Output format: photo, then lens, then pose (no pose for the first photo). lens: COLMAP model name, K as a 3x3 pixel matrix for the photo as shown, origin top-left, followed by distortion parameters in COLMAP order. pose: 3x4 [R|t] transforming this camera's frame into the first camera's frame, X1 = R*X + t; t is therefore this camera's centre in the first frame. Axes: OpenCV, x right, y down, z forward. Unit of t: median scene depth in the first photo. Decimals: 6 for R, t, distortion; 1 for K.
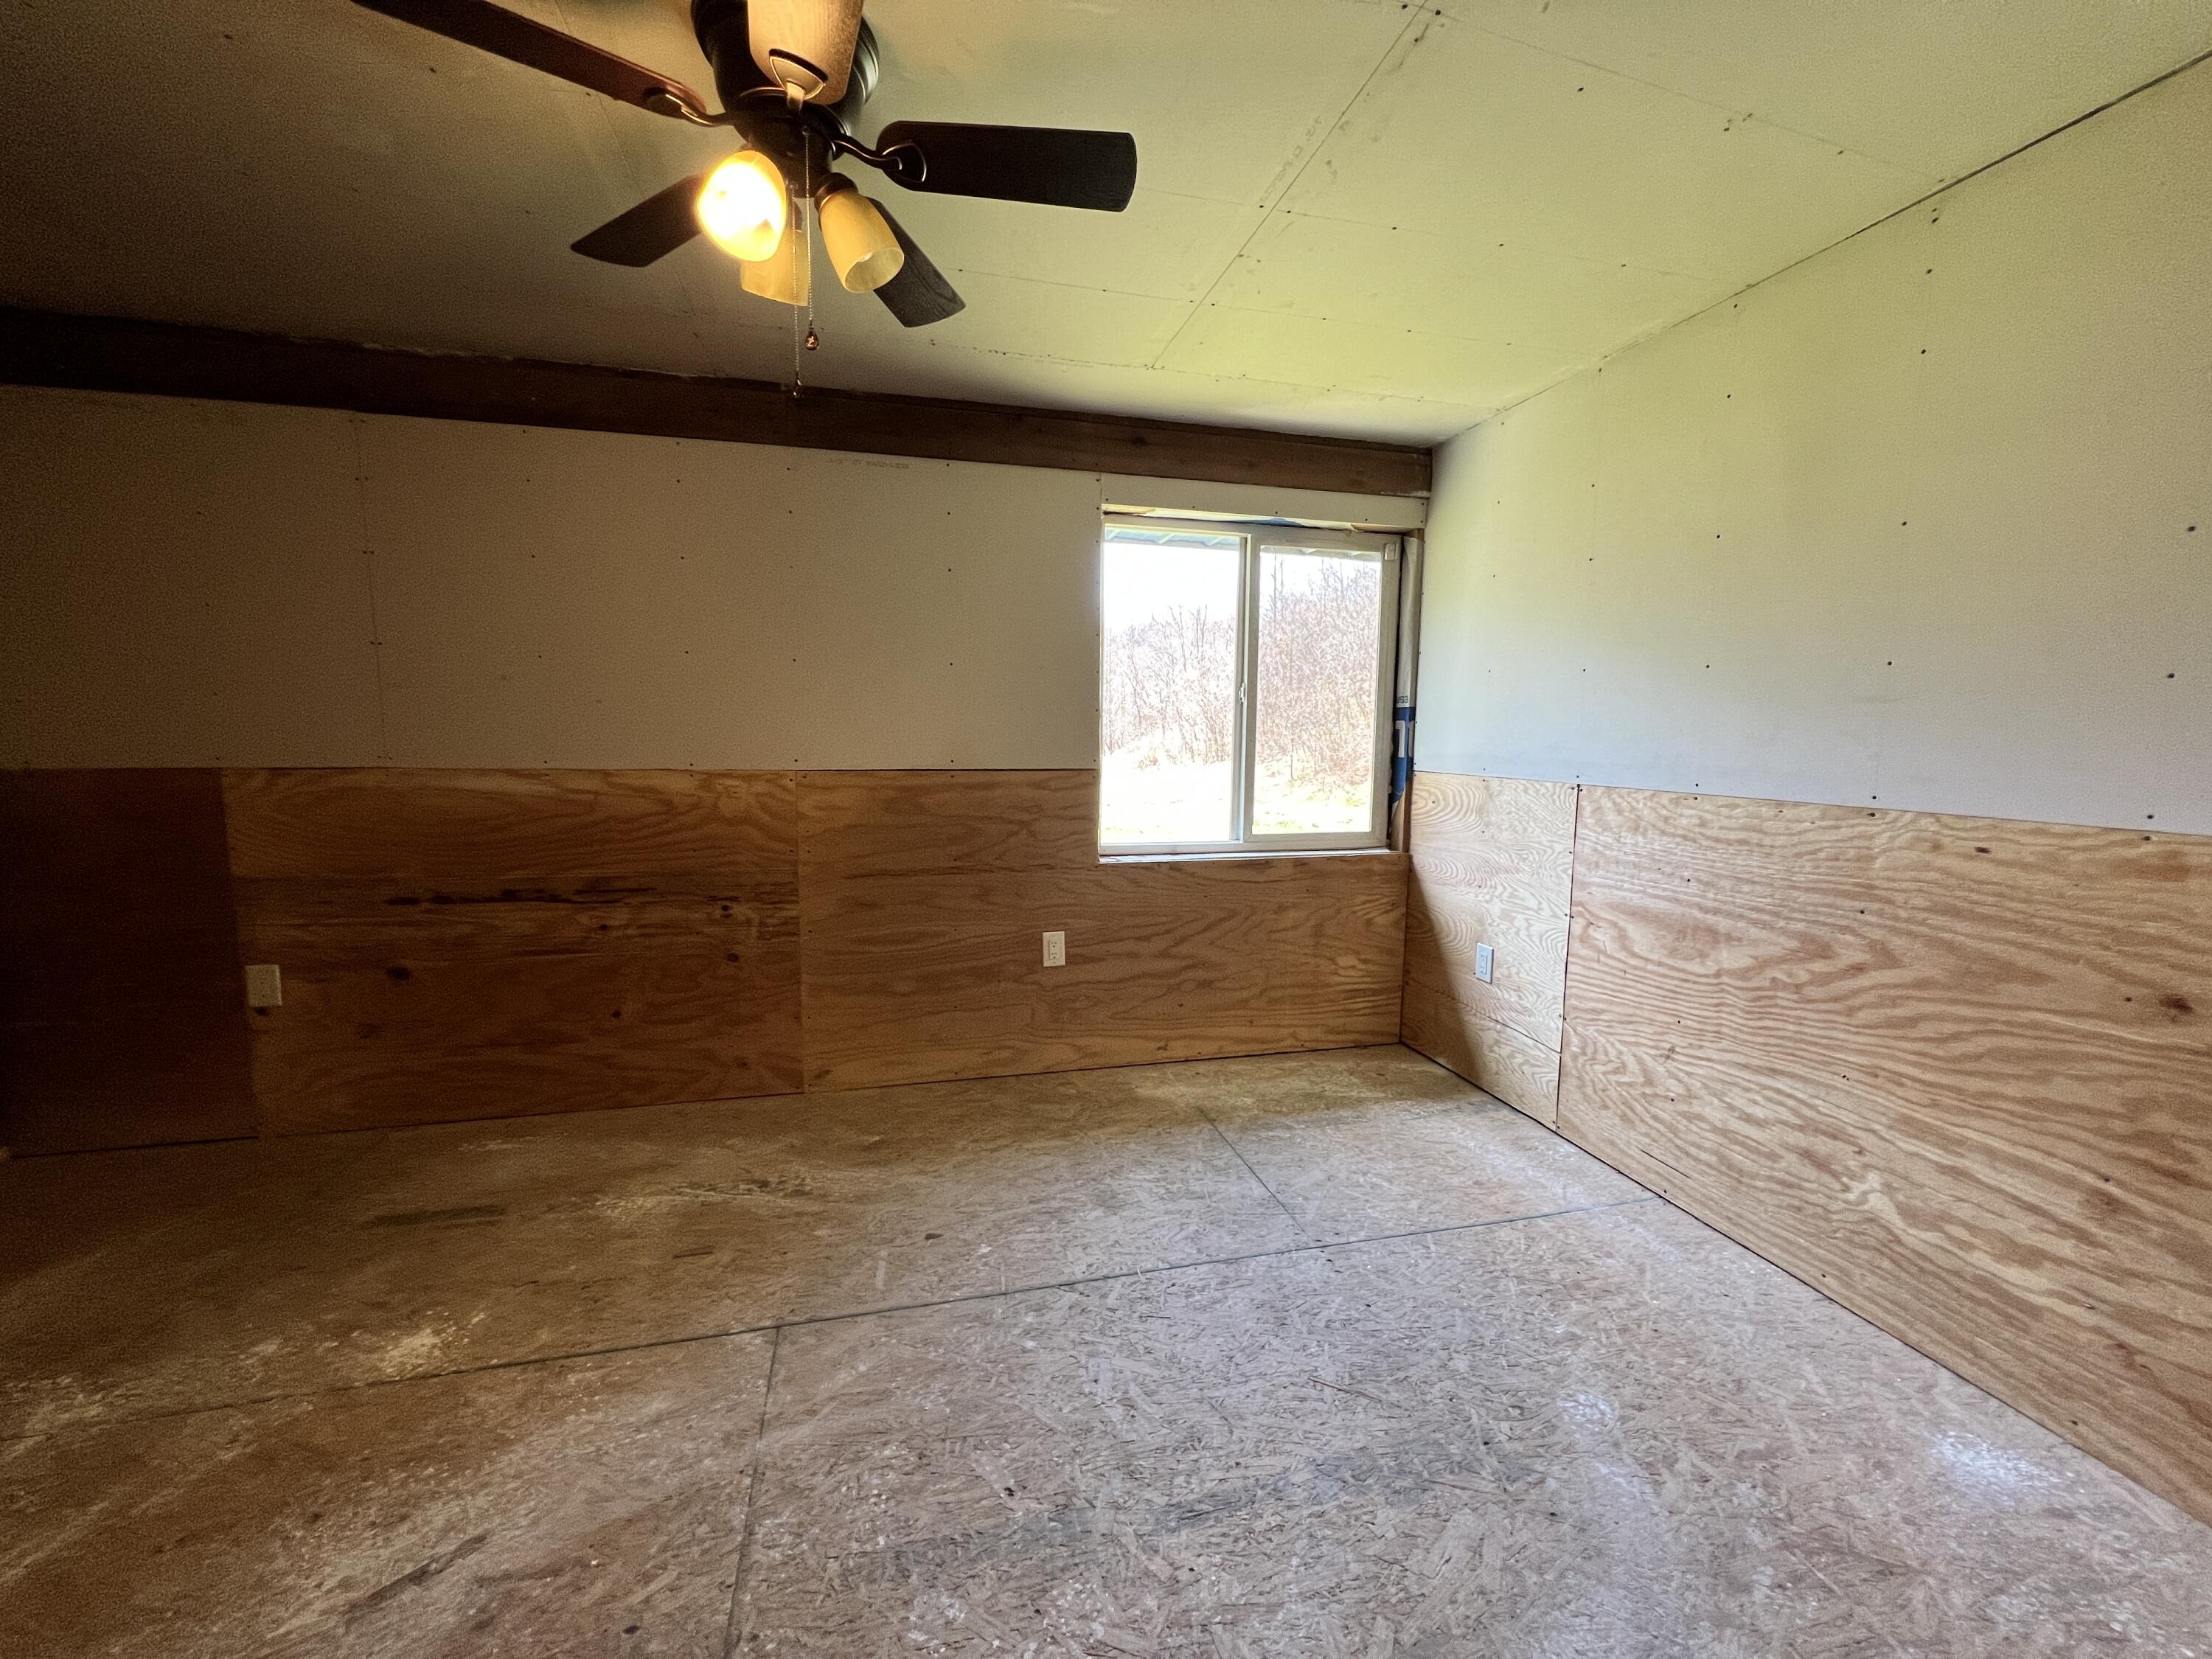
lens RADIAL K [[879.5, 0, 1103.9], [0, 879.5, 827.7], [0, 0, 1]] dist [-0.000226, -0.000001]
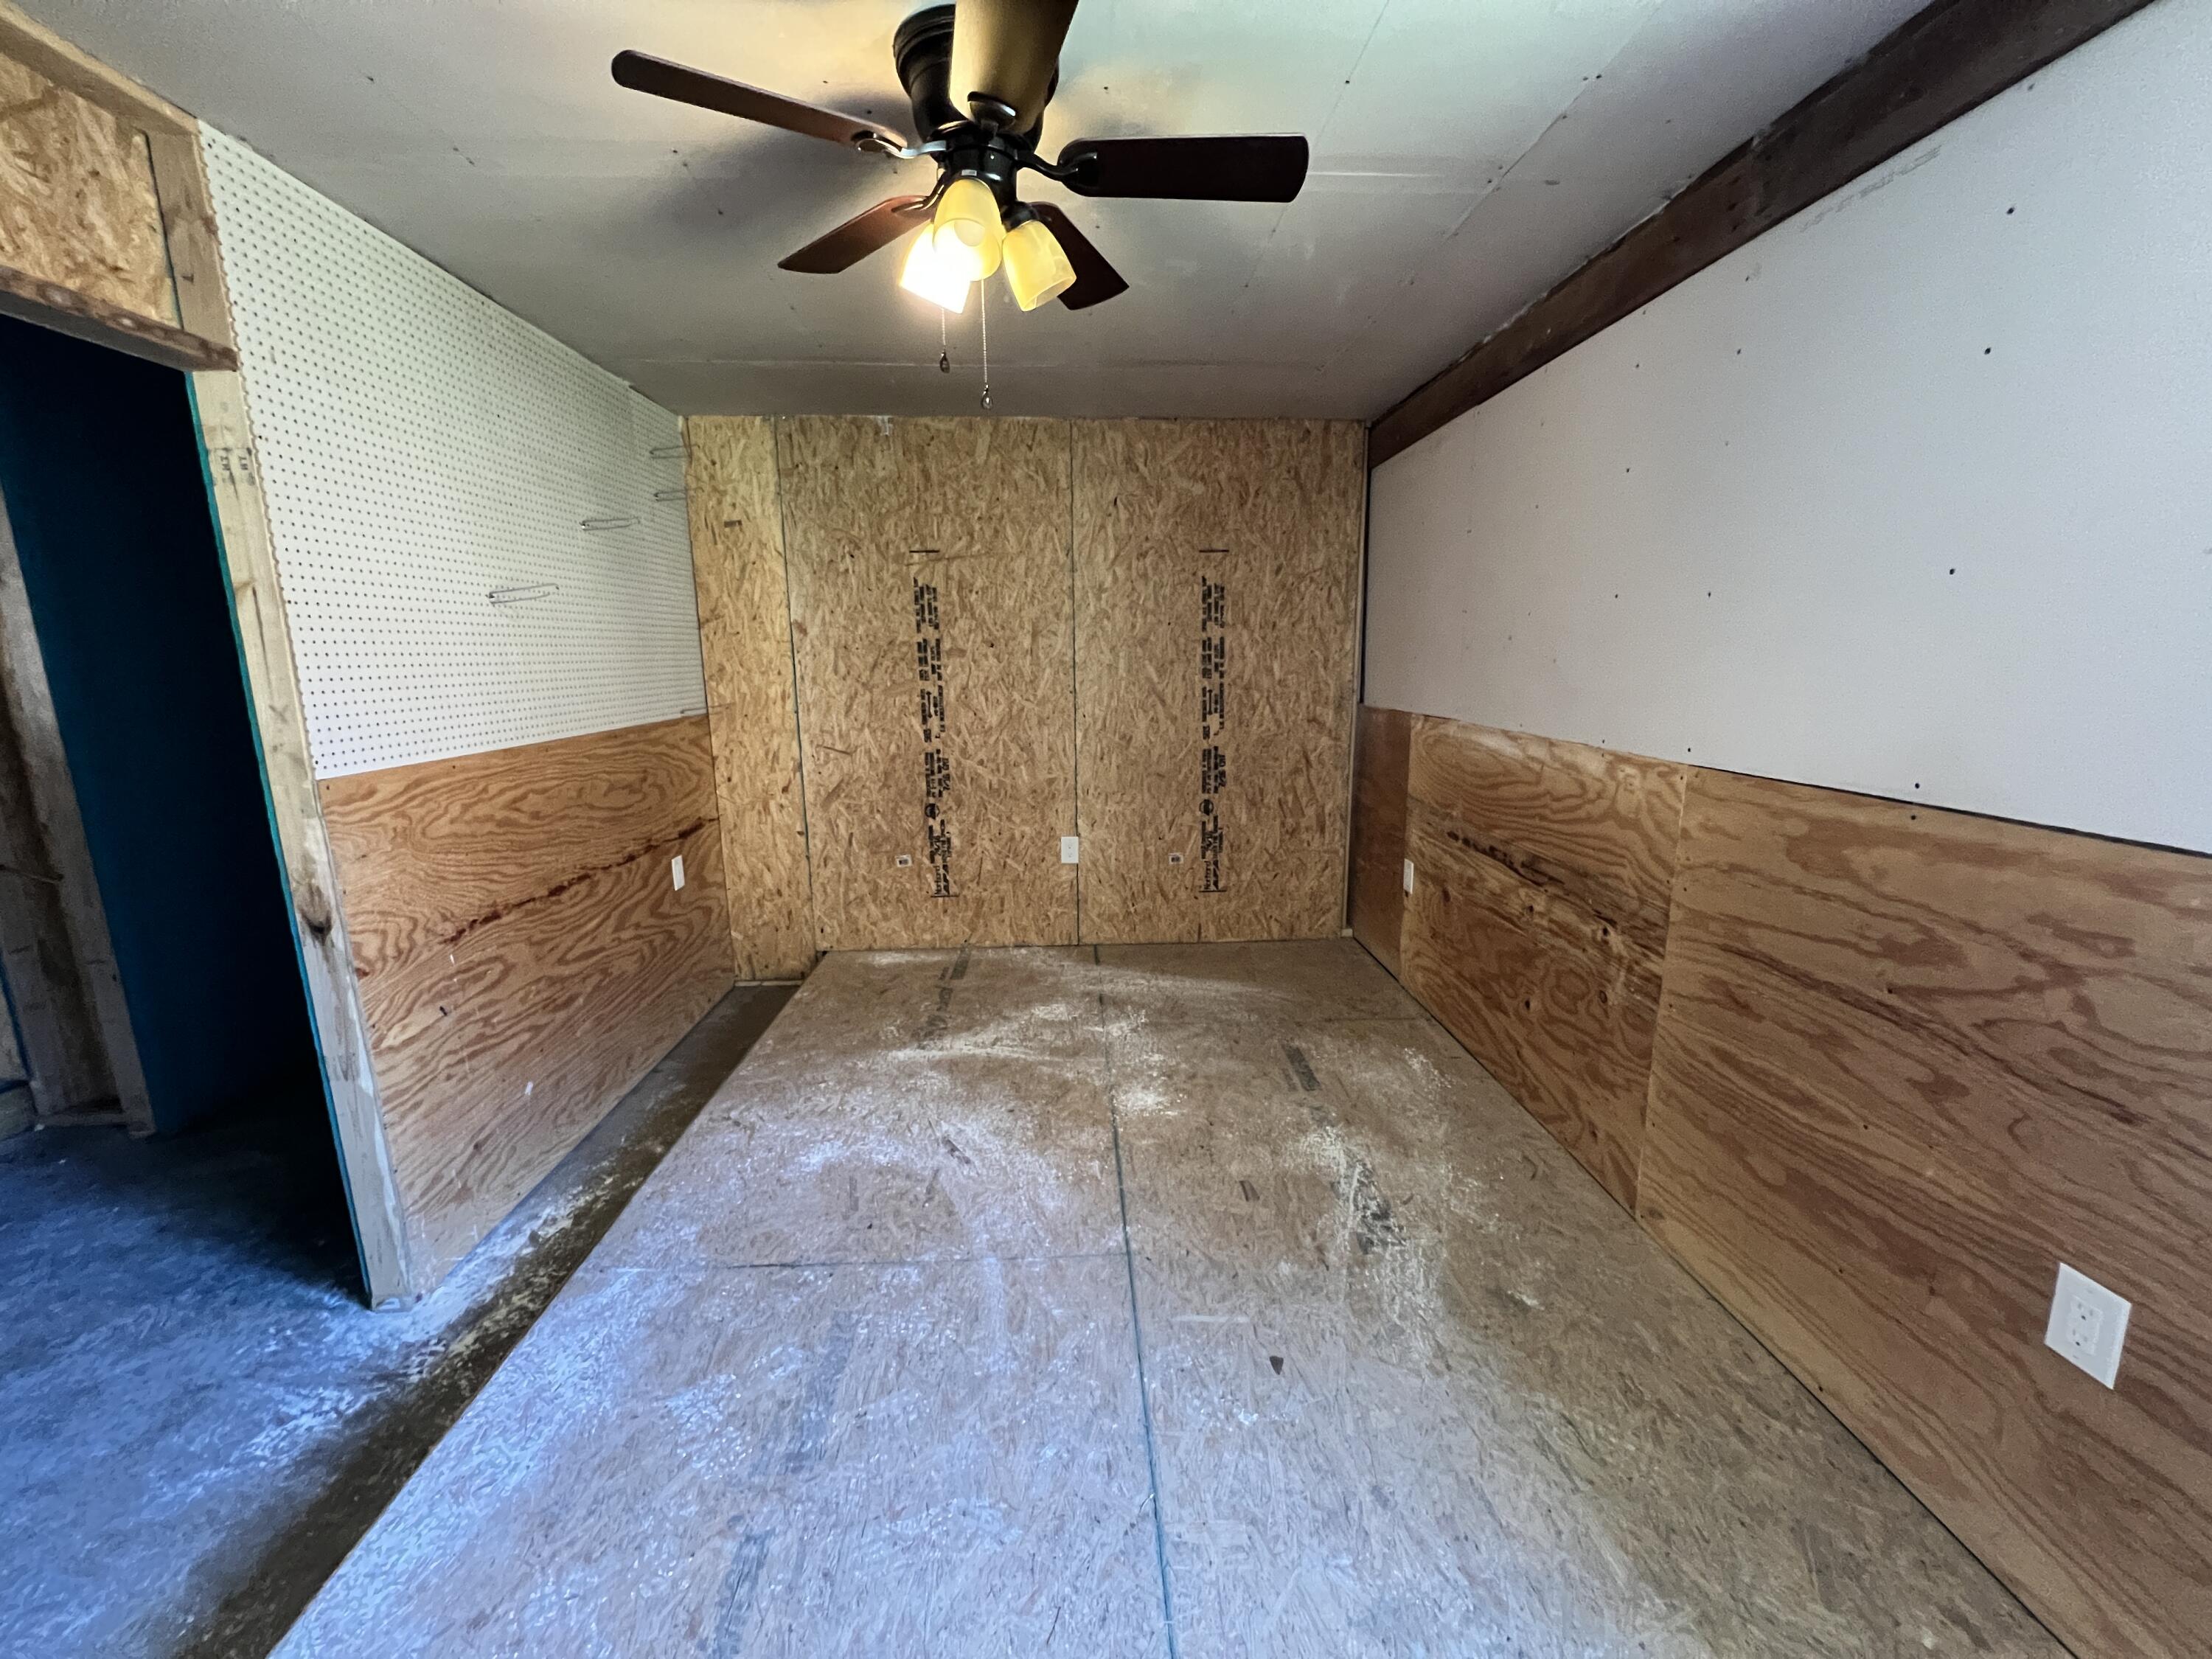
lens RADIAL K [[879.5, 0, 1103.9], [0, 879.5, 827.7], [0, 0, 1]] dist [-0.000226, -0.000001]
pose [[-0.200831, 0.183141, -0.962355, 0.389775], [-0.102261, 0.973083, 0.206523, -0.113312], [0.974274, 0.139888, -0.176697, 0.714659]]
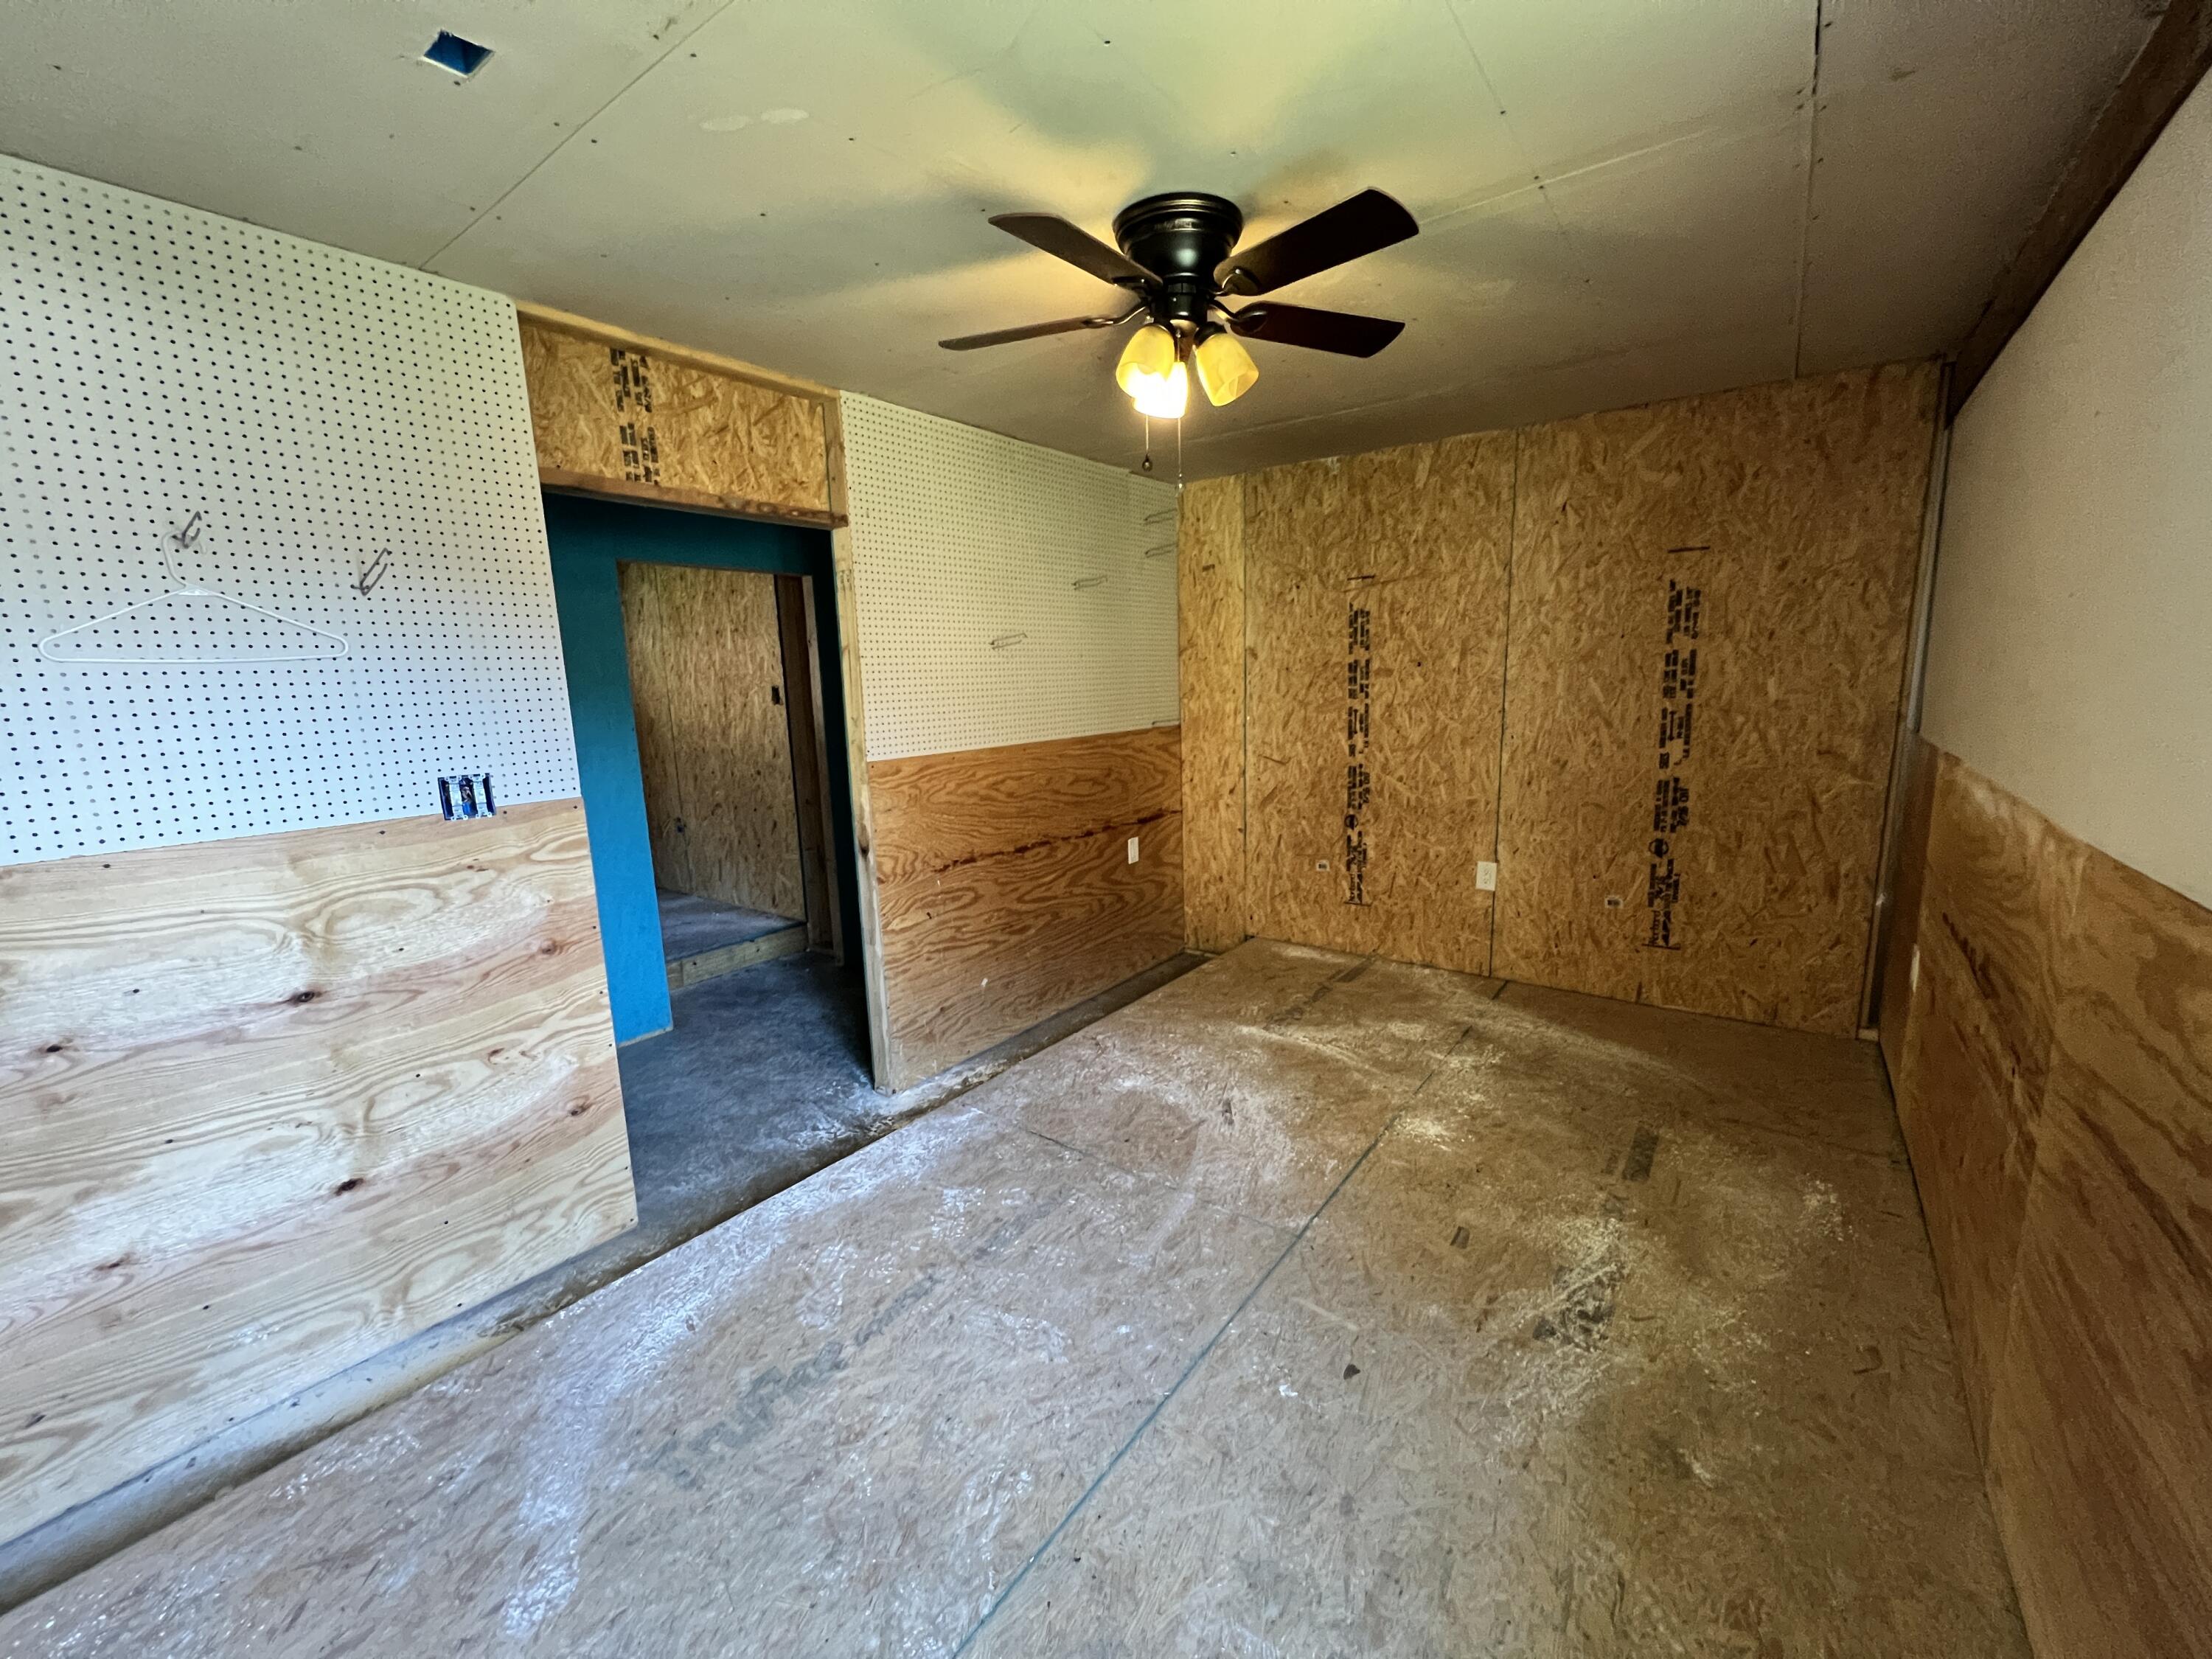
lens RADIAL K [[876.9, 0, 1106.0], [0, 876.9, 829.5], [0, 0, 1]] dist [-0.001564, -0.000018]
pose [[-0.777478, 0.121531, -0.617056, 0.324533], [-0.050779, 0.965818, 0.254200, -0.164269], [0.626857, 0.228969, -0.744731, 1.043411]]
